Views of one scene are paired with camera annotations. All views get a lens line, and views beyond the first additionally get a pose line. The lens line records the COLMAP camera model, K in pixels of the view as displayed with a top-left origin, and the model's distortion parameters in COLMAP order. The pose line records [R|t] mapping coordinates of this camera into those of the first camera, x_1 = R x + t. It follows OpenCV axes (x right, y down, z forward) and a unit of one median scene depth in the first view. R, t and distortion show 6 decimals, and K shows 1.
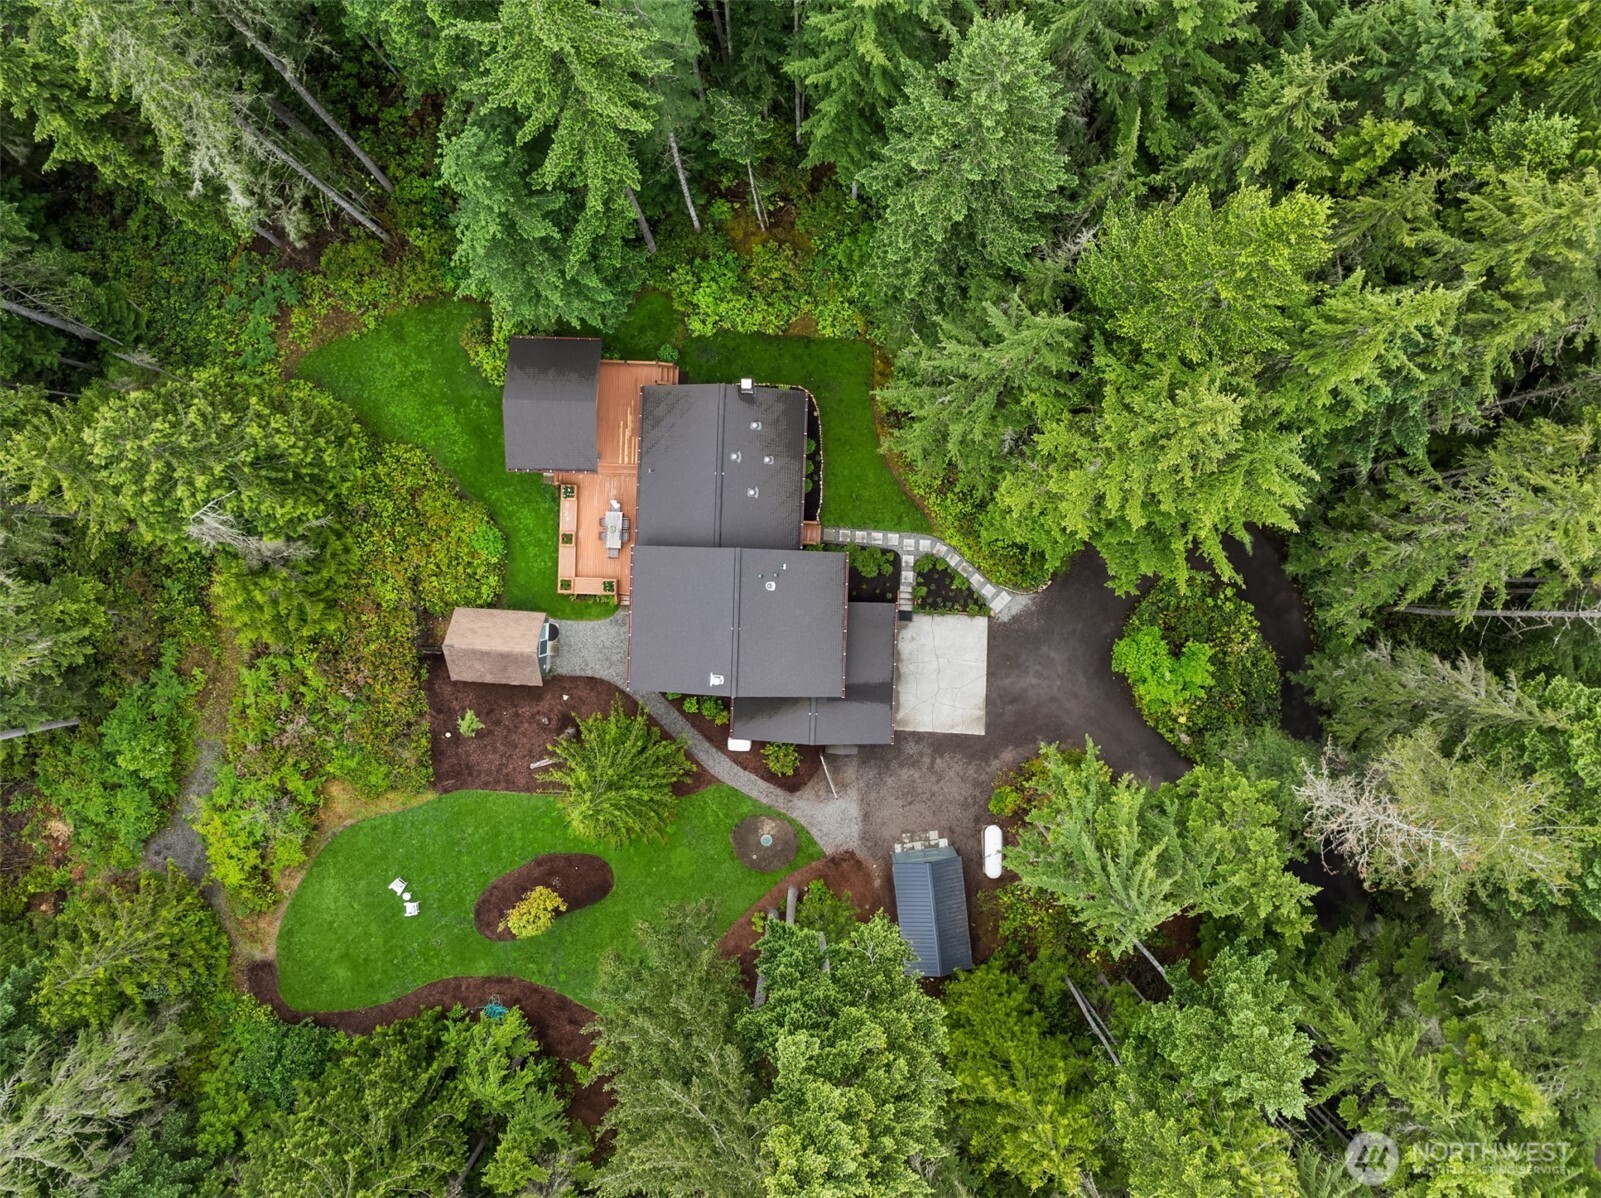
lens RADIAL K [[1131.3, 0, 799.6], [0, 1131.3, 598.7], [0, 0, 1]] dist [-0.052535, 0.020993]
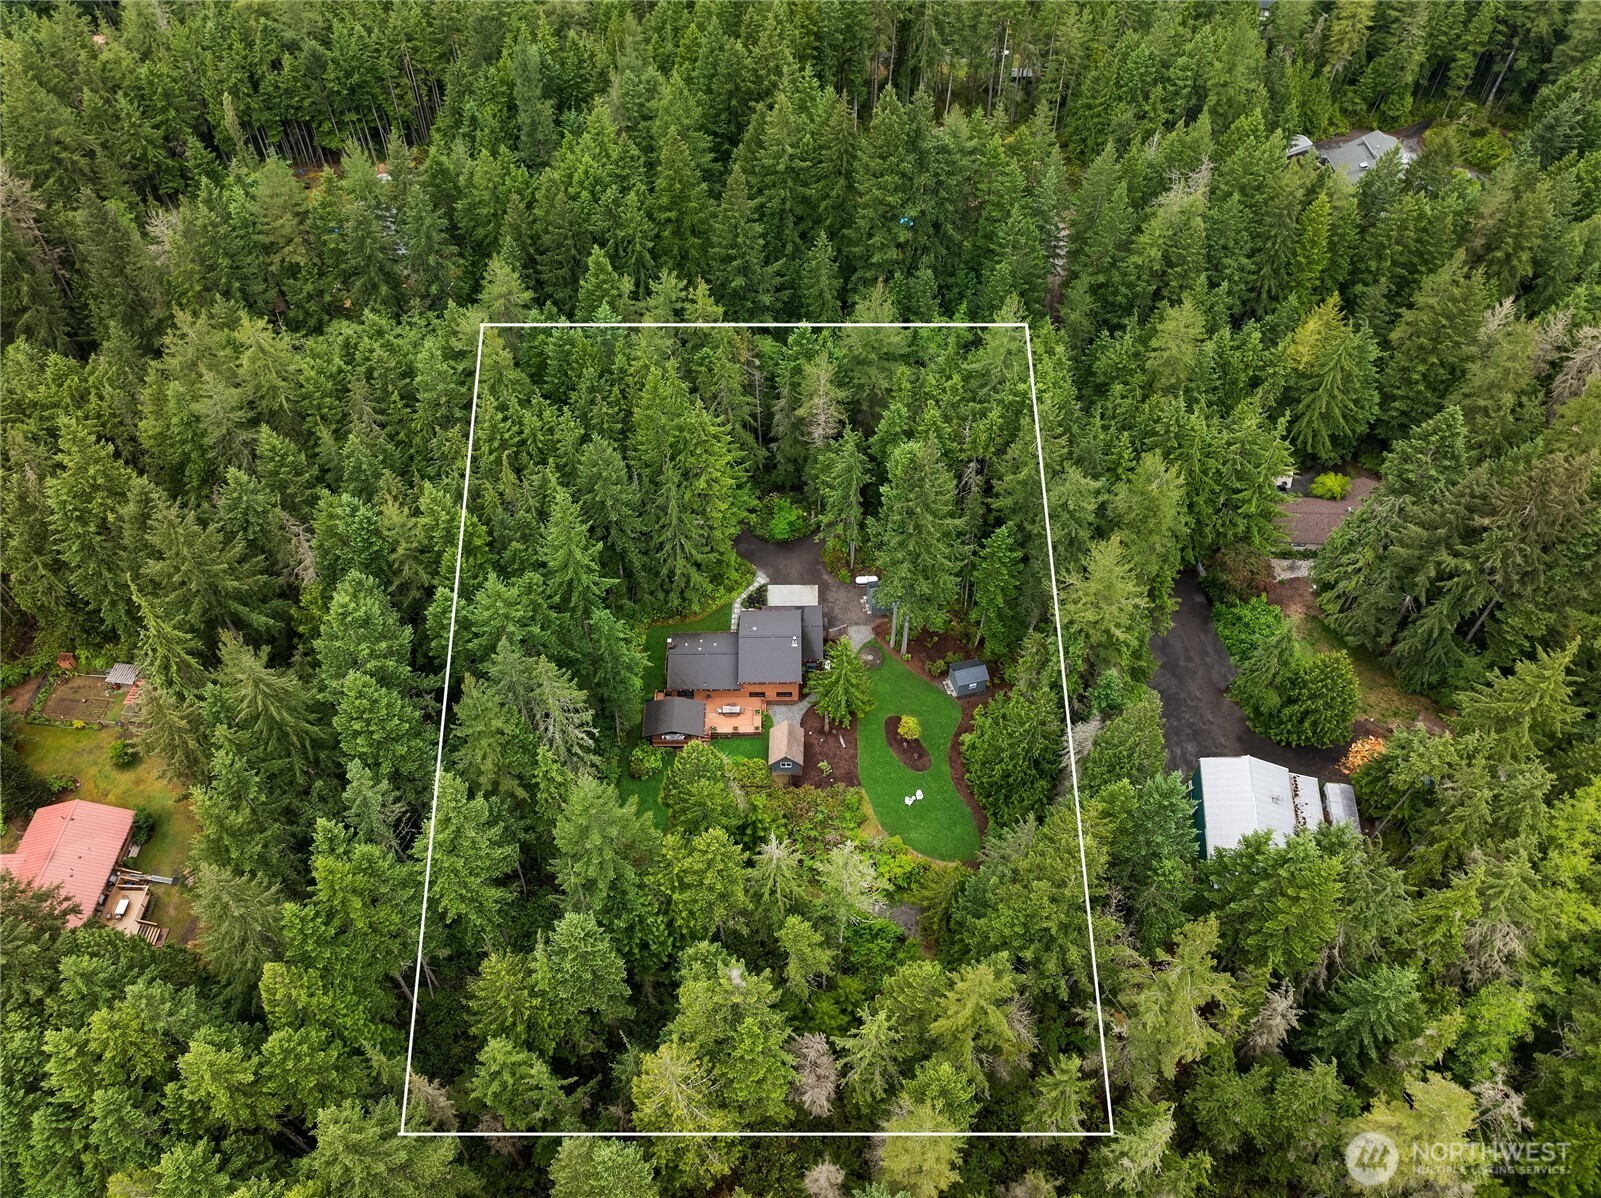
lens RADIAL K [[1131.3, 0, 802.1], [0, 1131.3, 602.6], [0, 0, 1]] dist [-0.052535, 0.020993]
pose [[-0.044894, -0.765292, 0.642116, -1.399381], [0.998784, -0.047507, 0.013210, 0.056009], [0.020395, 0.641928, 0.766493, -0.799910]]
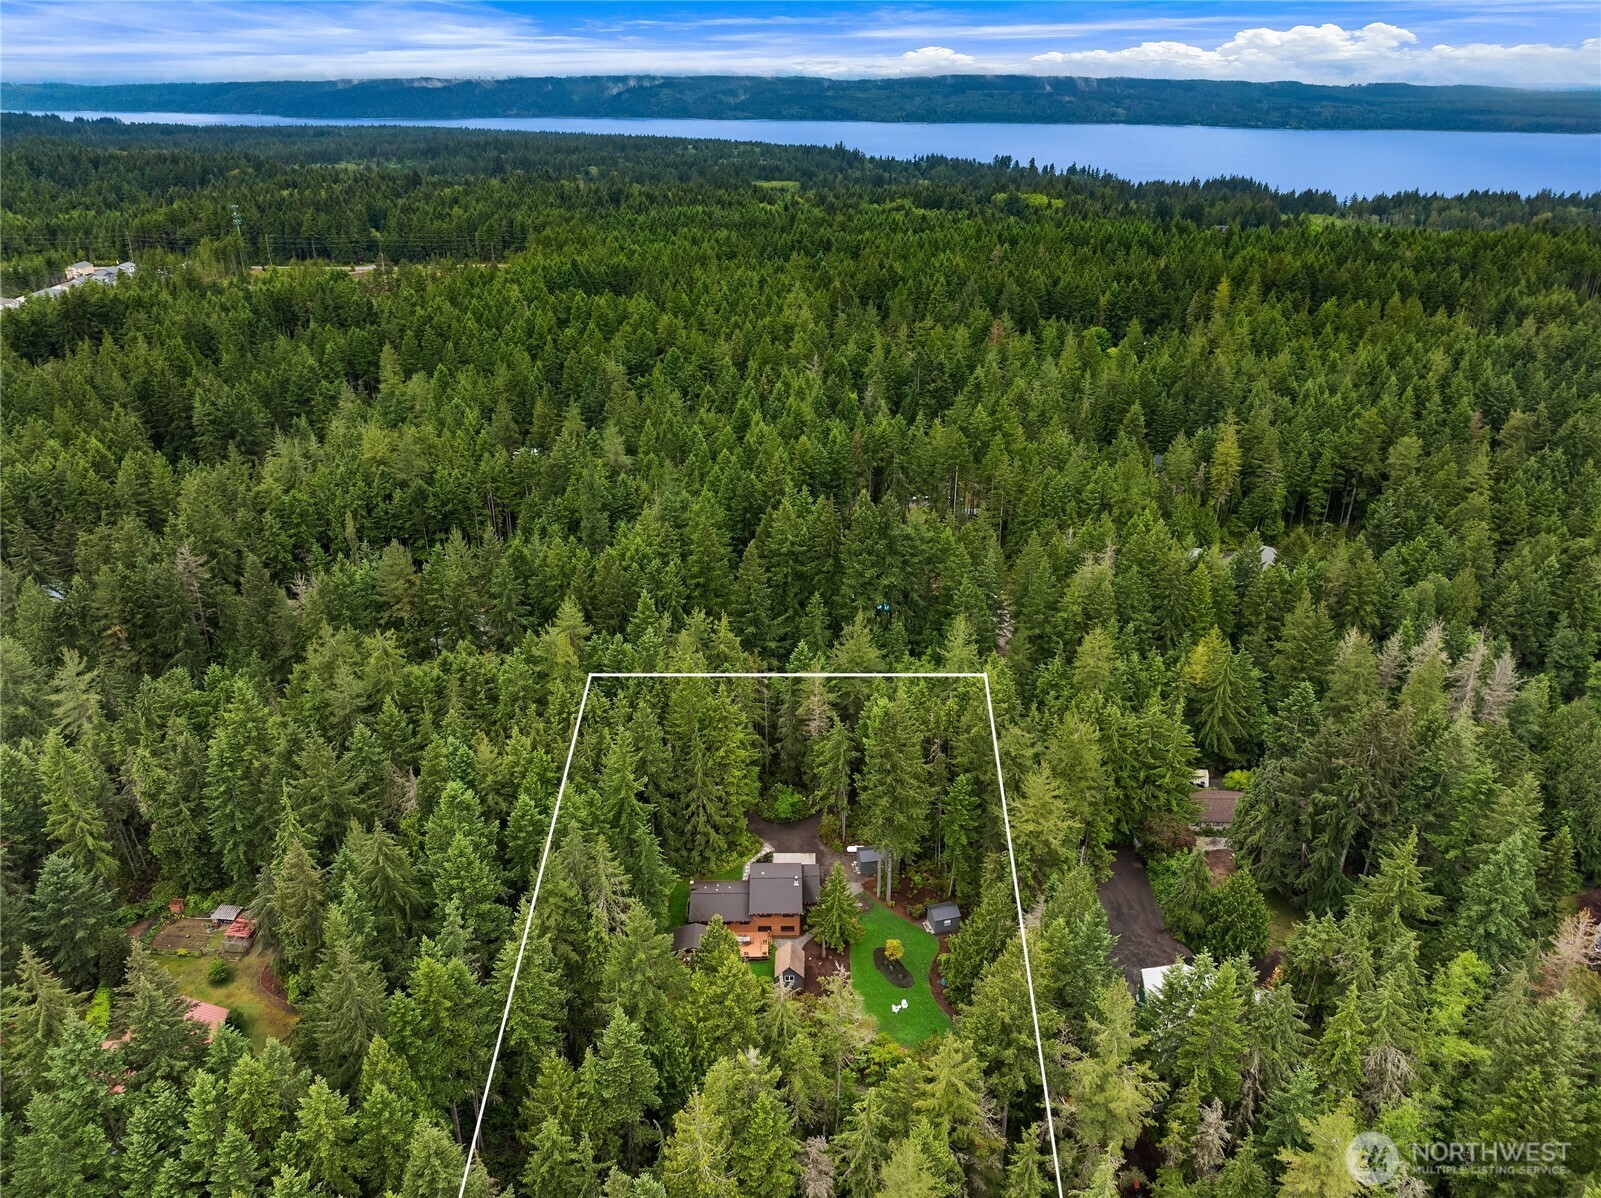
lens RADIAL K [[1131.3, 0, 798.9], [0, 1131.3, 597.8], [0, 0, 1]] dist [-0.052535, 0.020993]
pose [[-0.048226, -0.432325, 0.900427, -2.123838], [0.998616, -0.039803, 0.034374, 0.009101], [0.020979, 0.900839, 0.433647, -0.808669]]
